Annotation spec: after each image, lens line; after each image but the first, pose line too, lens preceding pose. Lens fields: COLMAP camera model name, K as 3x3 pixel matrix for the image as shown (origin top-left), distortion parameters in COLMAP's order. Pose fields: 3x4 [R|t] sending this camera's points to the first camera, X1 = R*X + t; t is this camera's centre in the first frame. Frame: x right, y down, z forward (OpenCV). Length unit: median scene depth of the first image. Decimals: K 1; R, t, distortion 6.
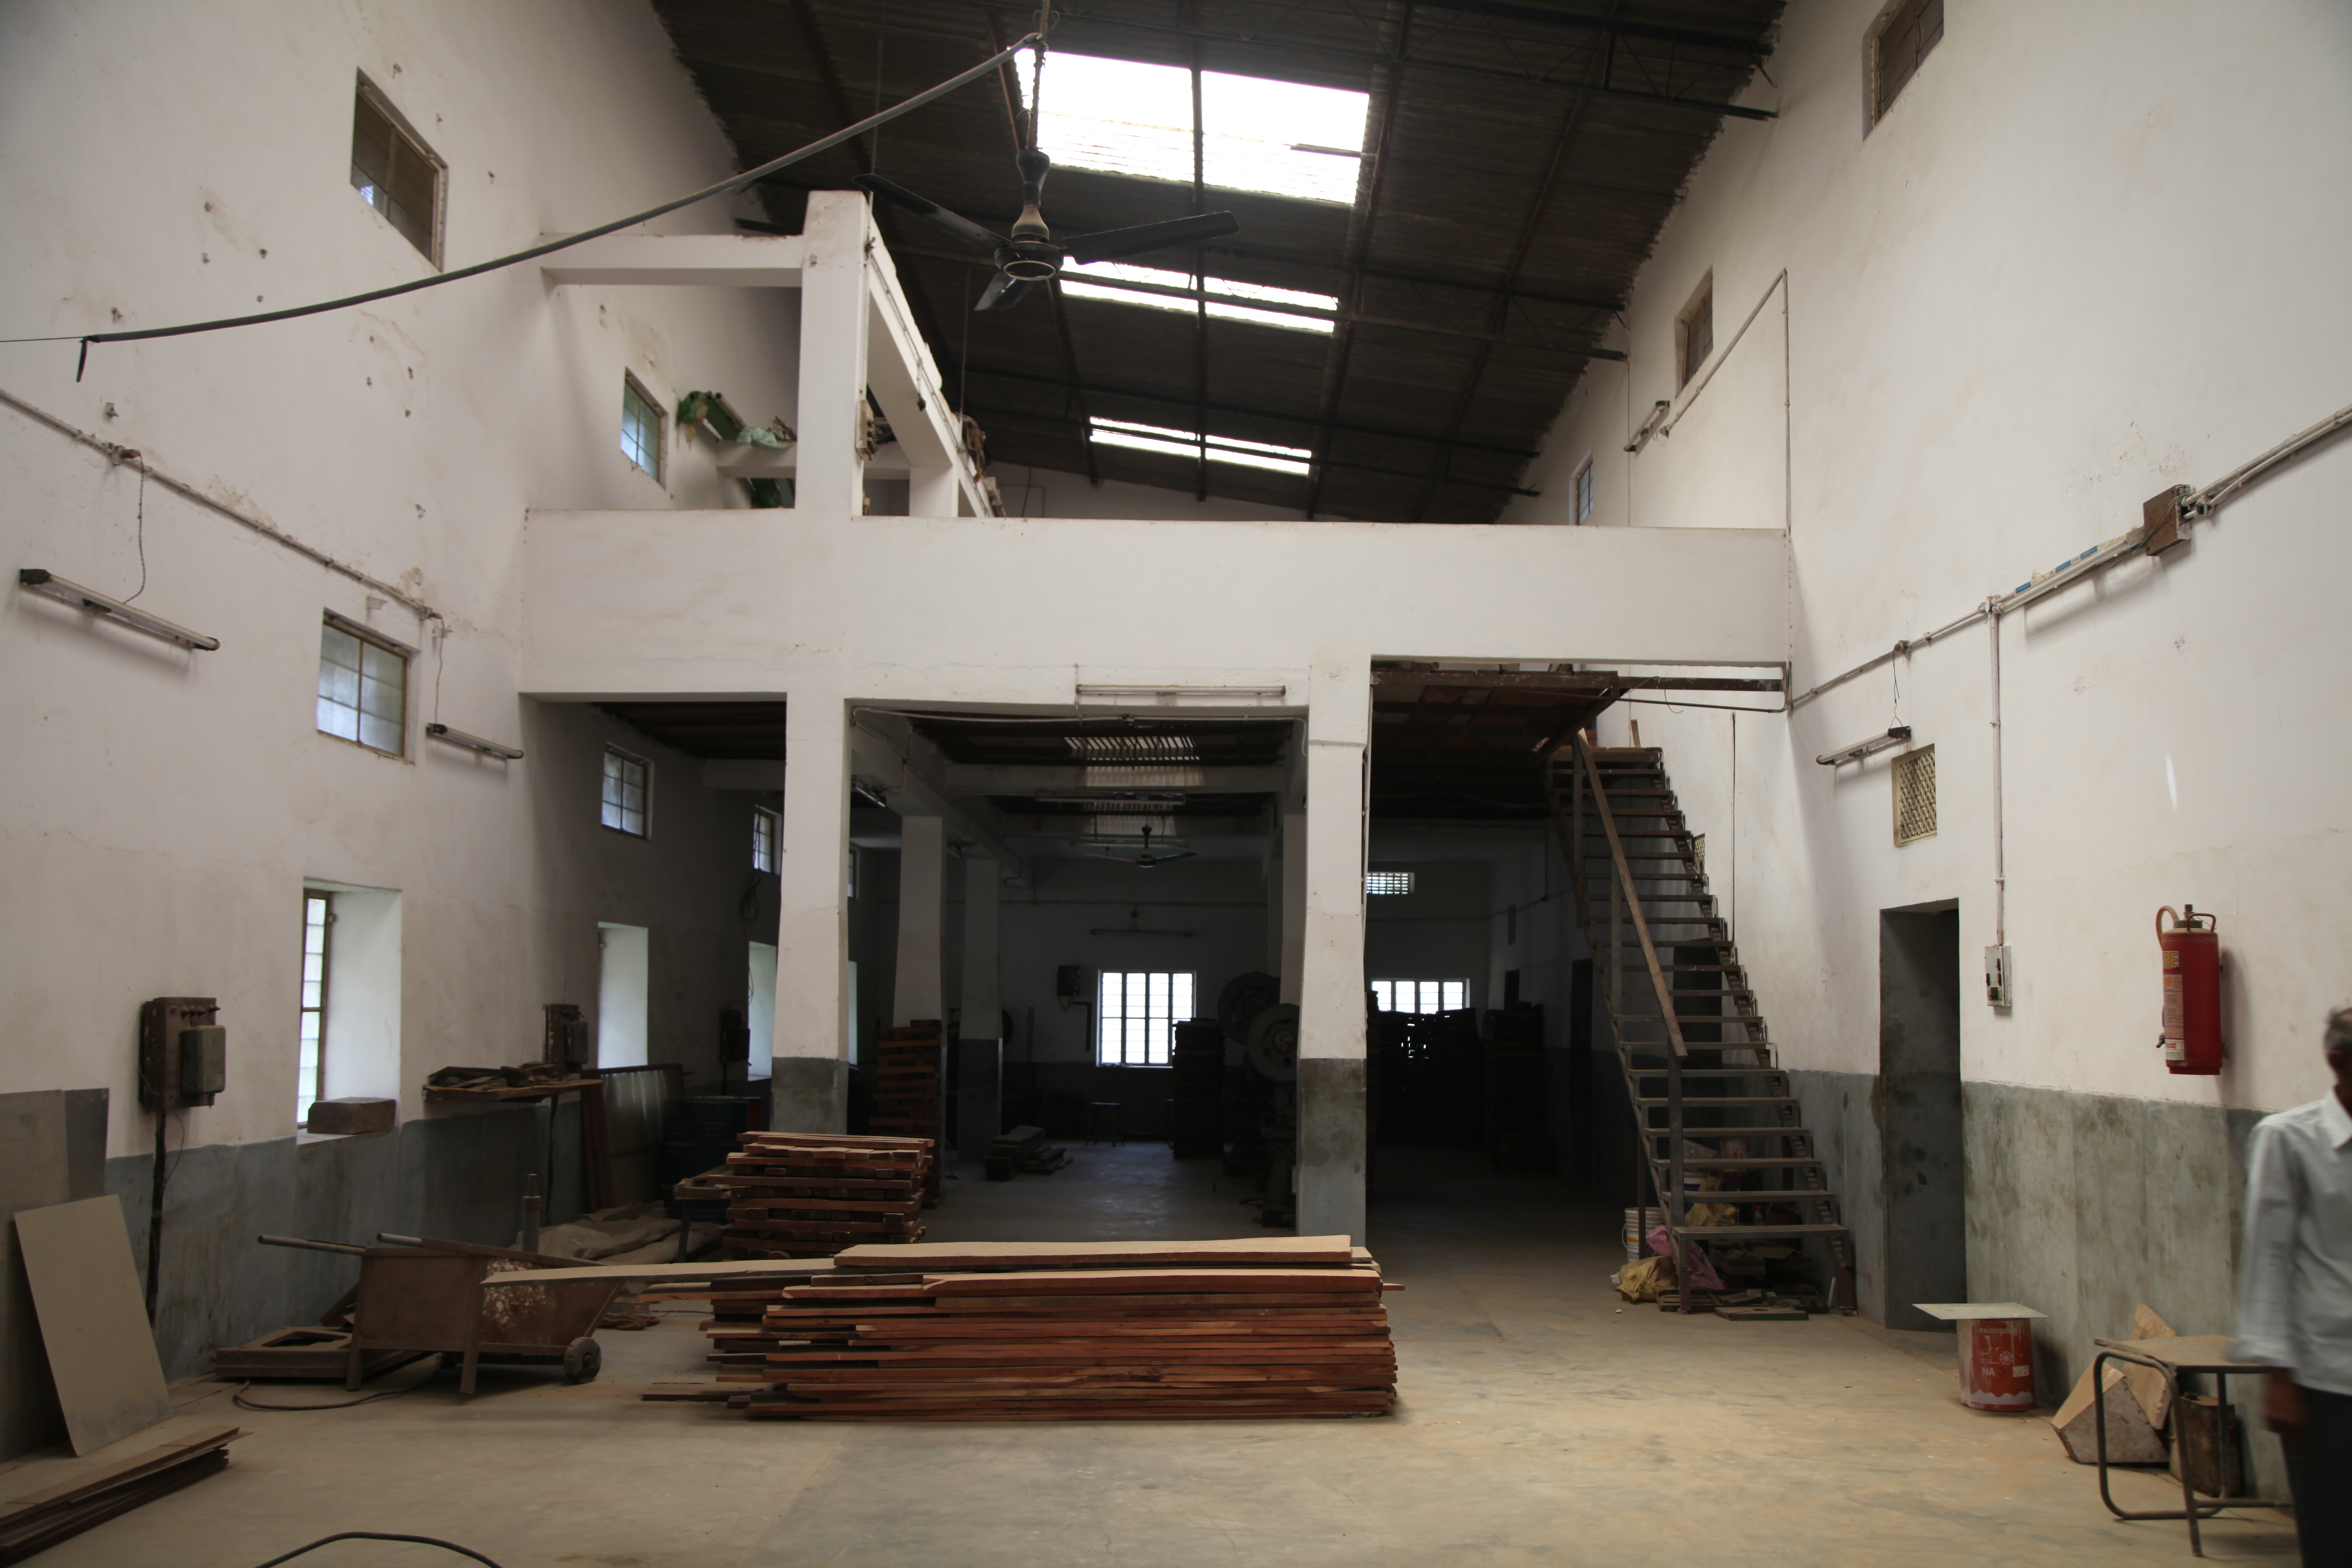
lens RADIAL K [[2069.3, 0, 1175.3], [0, 2069.3, 820.7], [0, 0, 1]] dist [-0.045953, 0.126112]
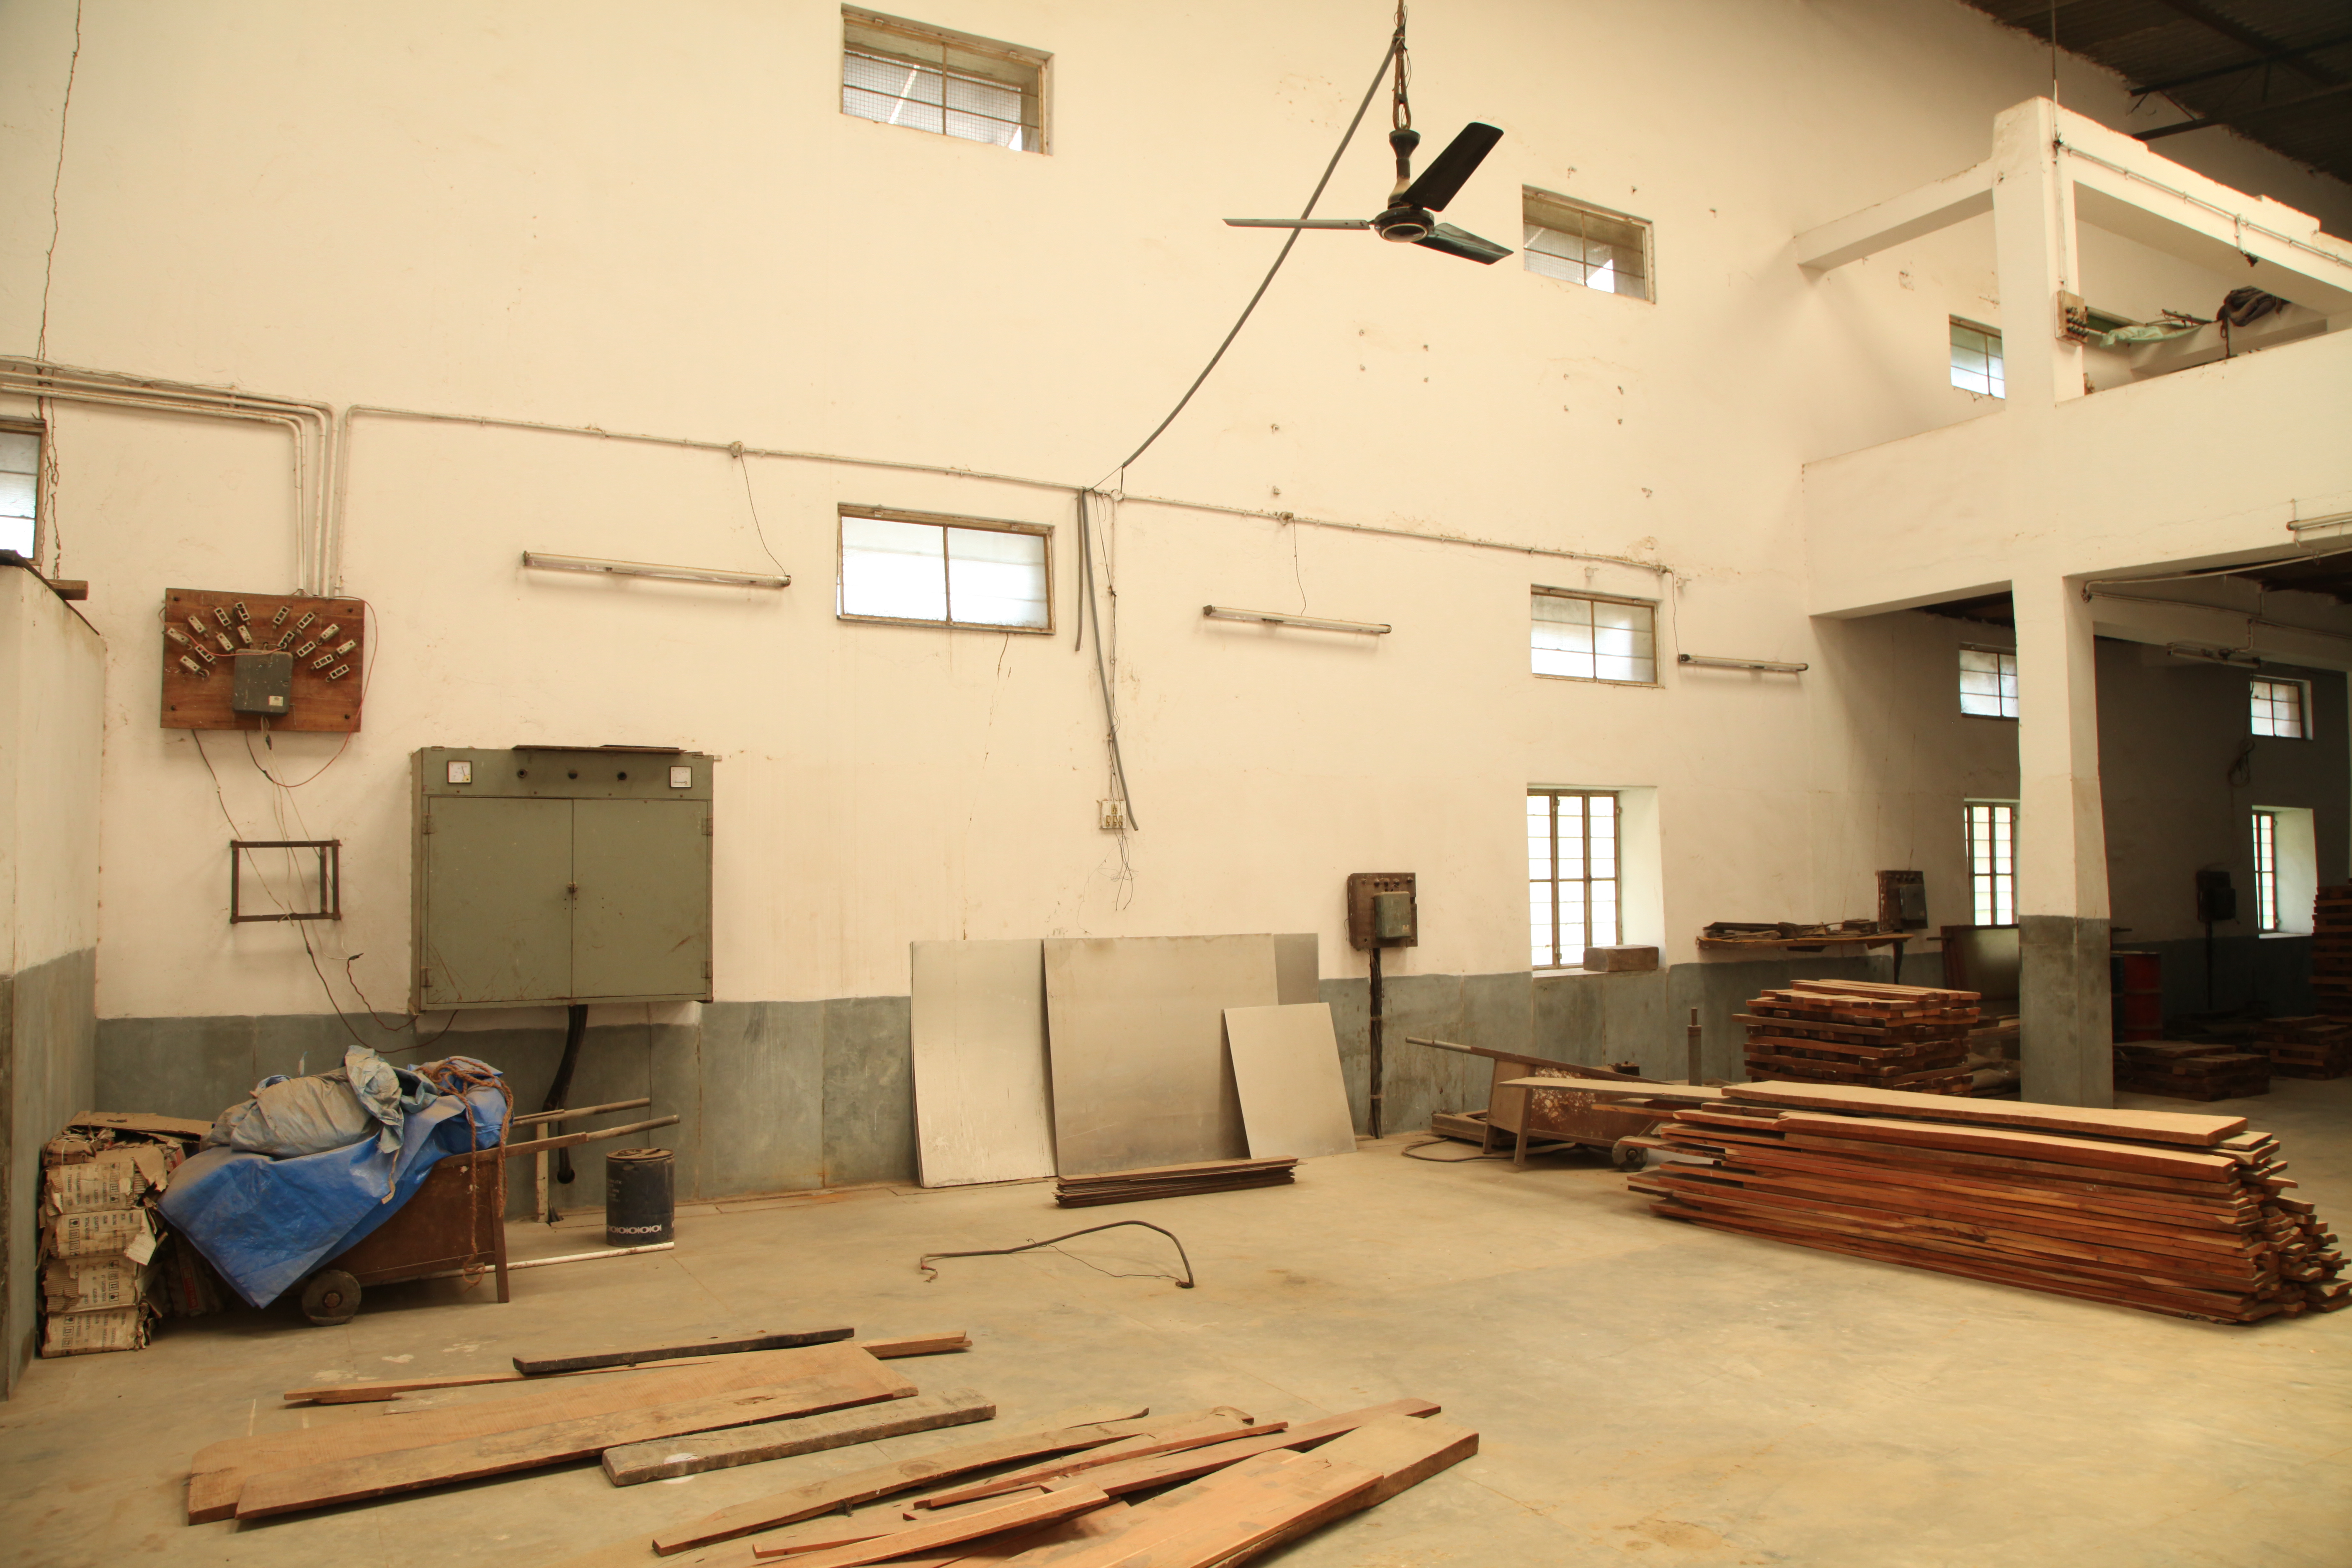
lens RADIAL K [[1614.9, 0, 1180.1], [0, 1614.9, 812.4], [0, 0, 1]] dist [-0.126996, 0.081307]
pose [[0.508490, -0.049340, -0.859653, 0.399795], [0.090492, 0.995891, -0.003632, 0.031619], [0.856299, -0.075945, 0.510866, 0.273626]]
